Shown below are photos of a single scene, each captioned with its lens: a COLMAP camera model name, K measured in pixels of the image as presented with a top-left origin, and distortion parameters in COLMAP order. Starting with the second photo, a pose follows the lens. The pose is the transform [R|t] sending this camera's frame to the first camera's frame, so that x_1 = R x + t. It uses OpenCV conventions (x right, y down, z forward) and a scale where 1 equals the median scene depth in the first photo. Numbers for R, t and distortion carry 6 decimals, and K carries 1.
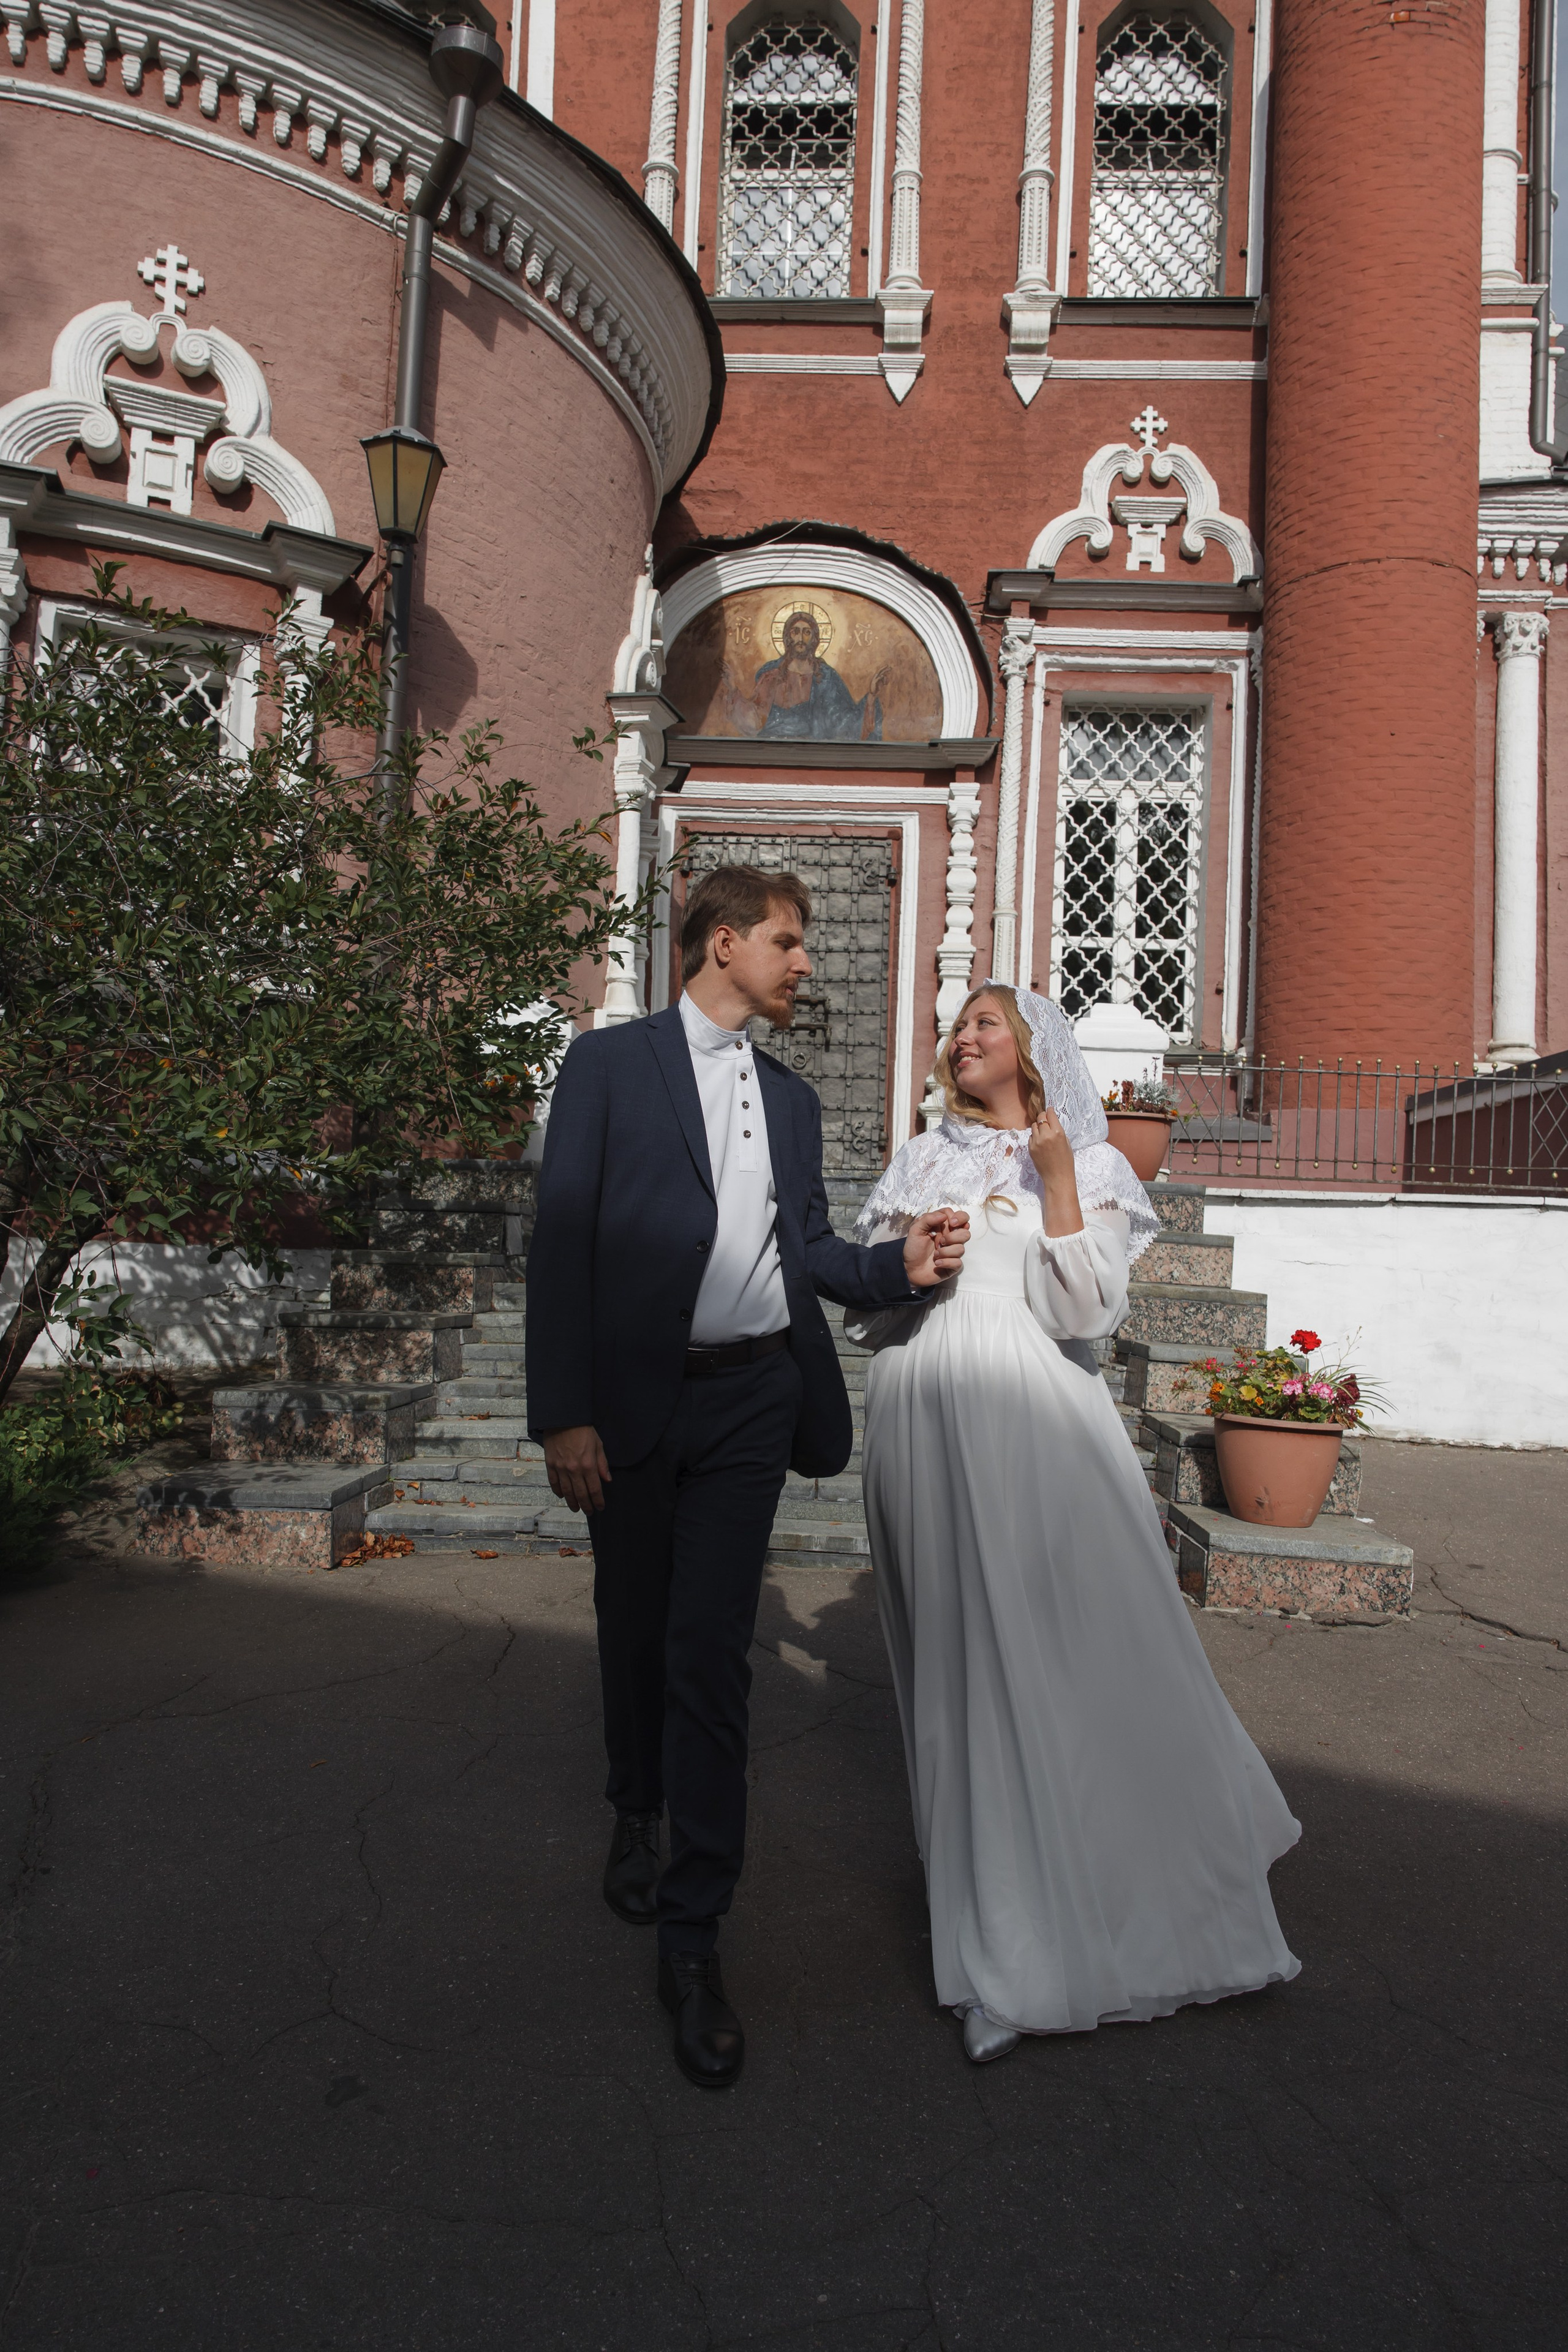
lens RADIAL K [[1798.8, 0, 801.8], [0, 1798.8, 1171.9], [0, 0, 1]] dist [0.039972, -0.005304]
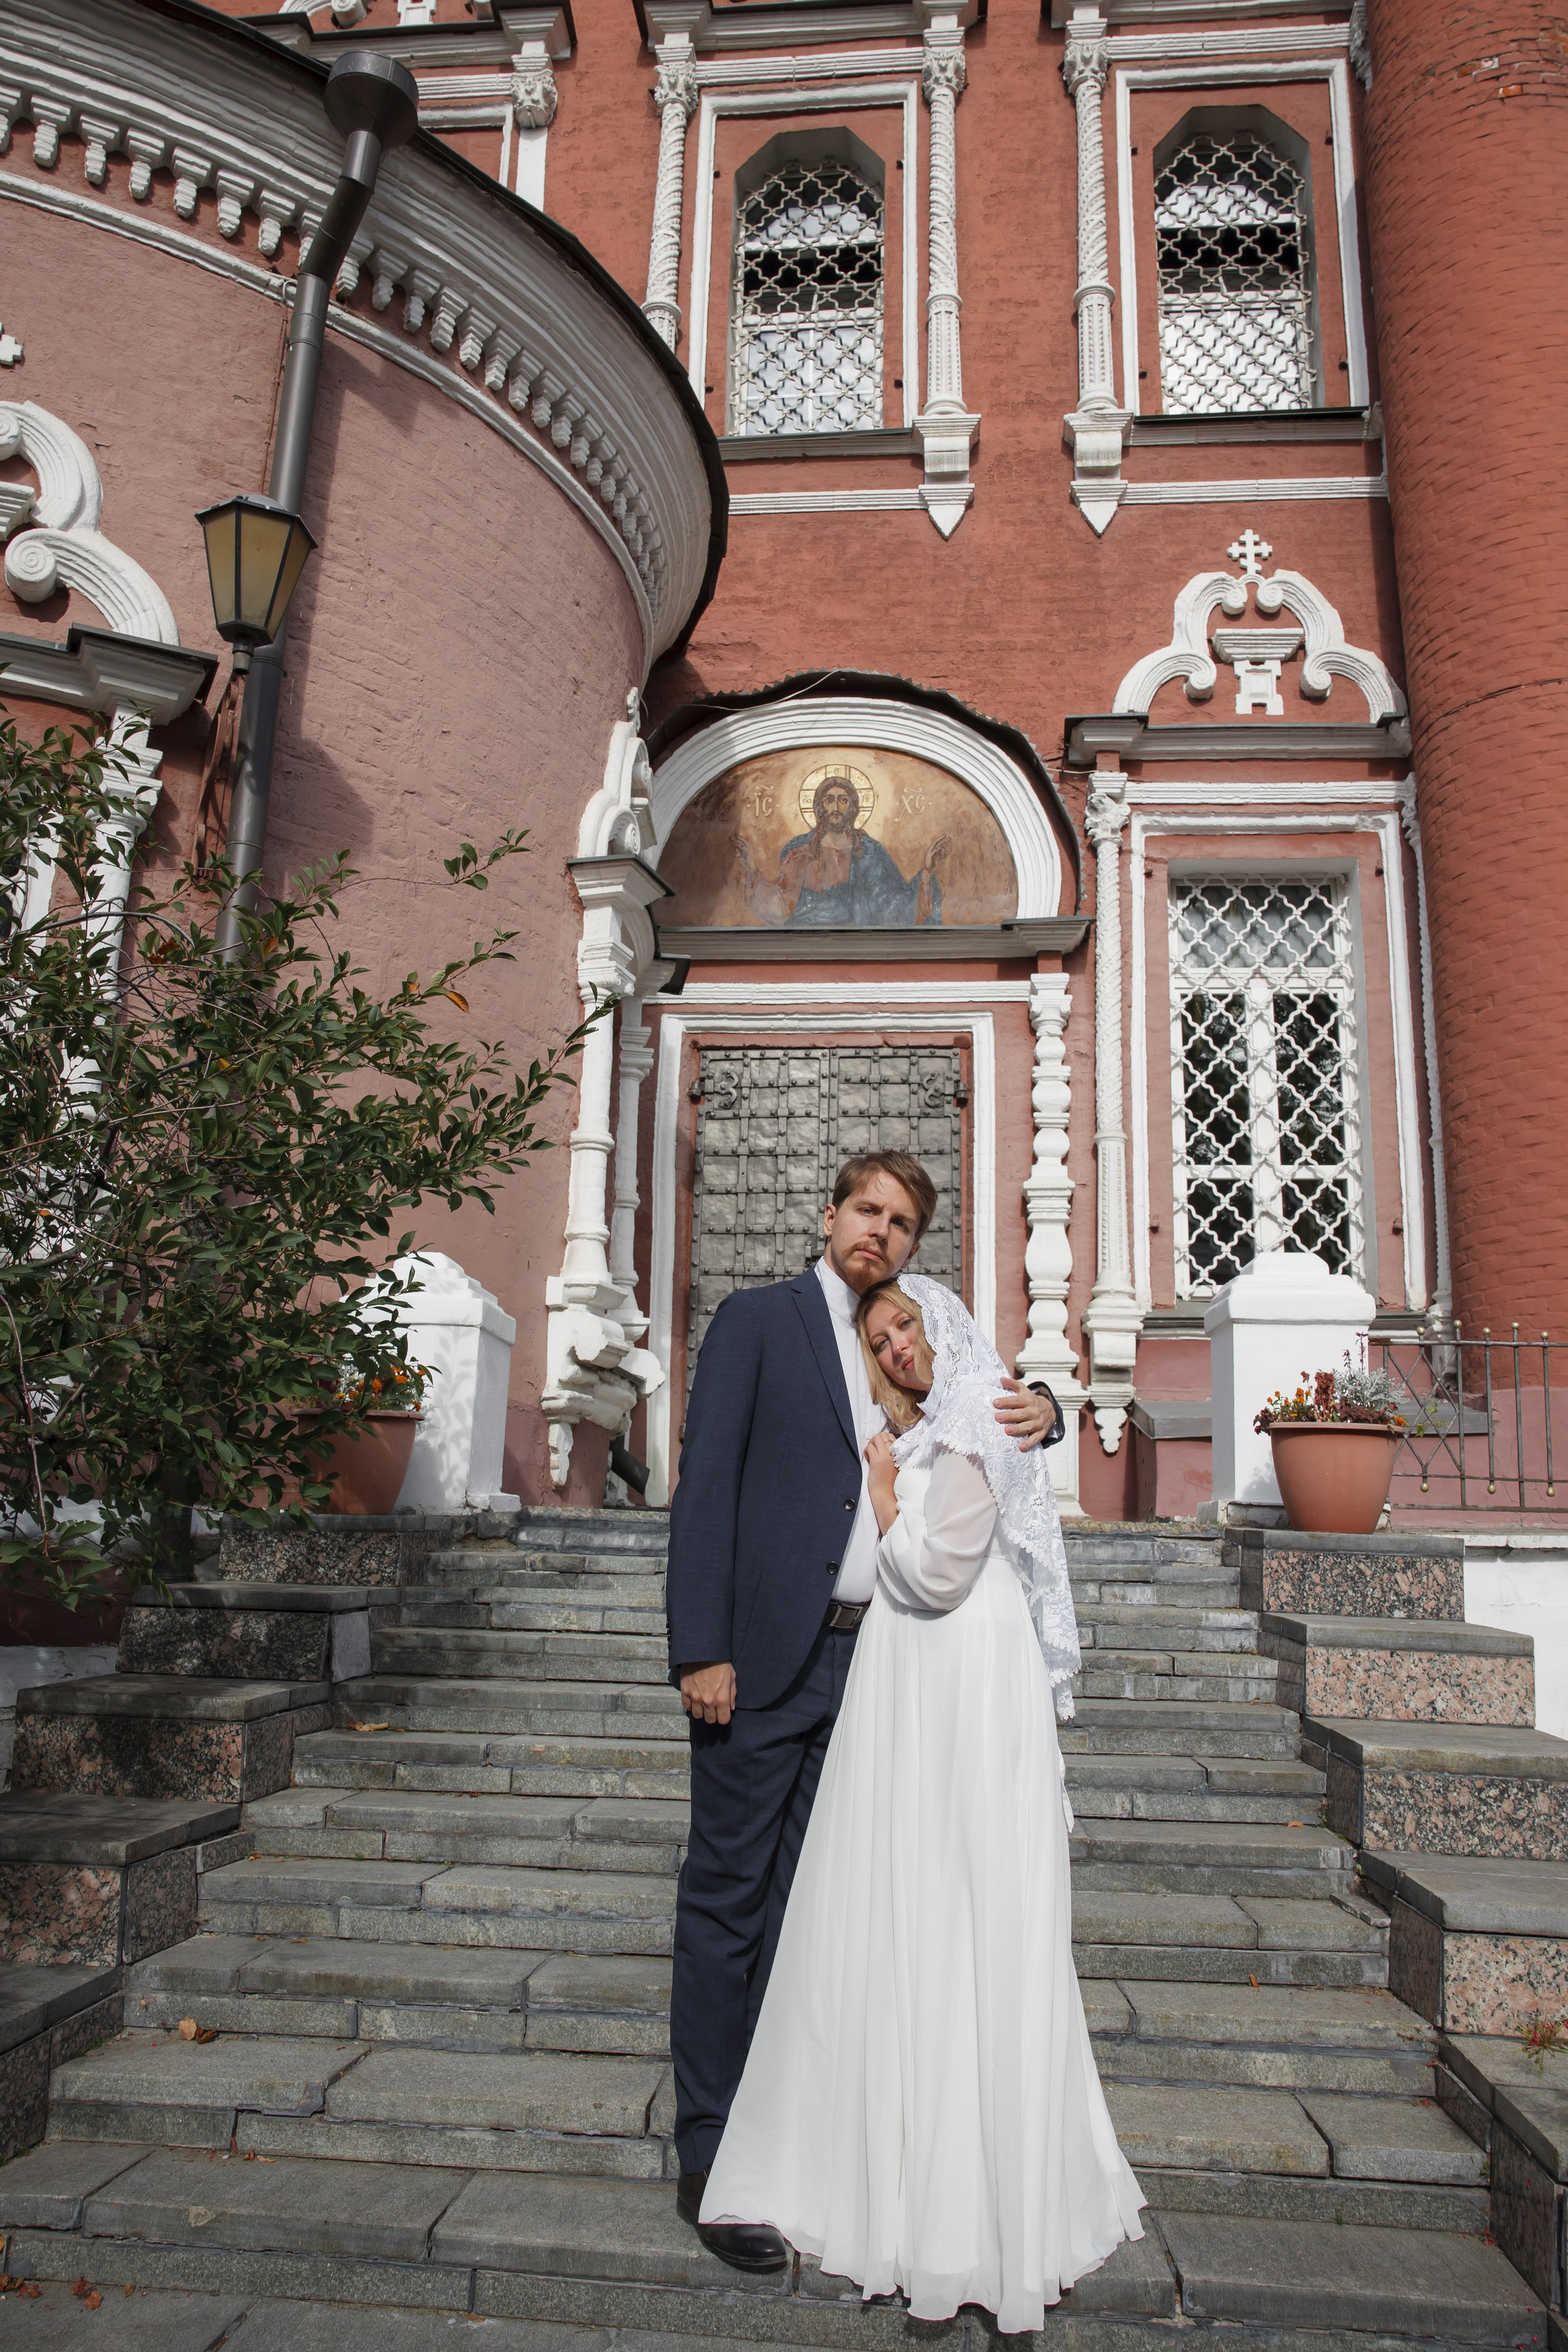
lens RADIAL K [[1775.4, 0, 757.9], [0, 1775.4, 1092.8], [0, 0, 1]] dist [-0.127303, 0.124957]
pose [[0.996602, -0.029986, -0.076710, 0.021571], [0.015303, 0.982567, -0.185280, -0.025202], [0.080929, 0.183477, 0.979687, 0.249029]]
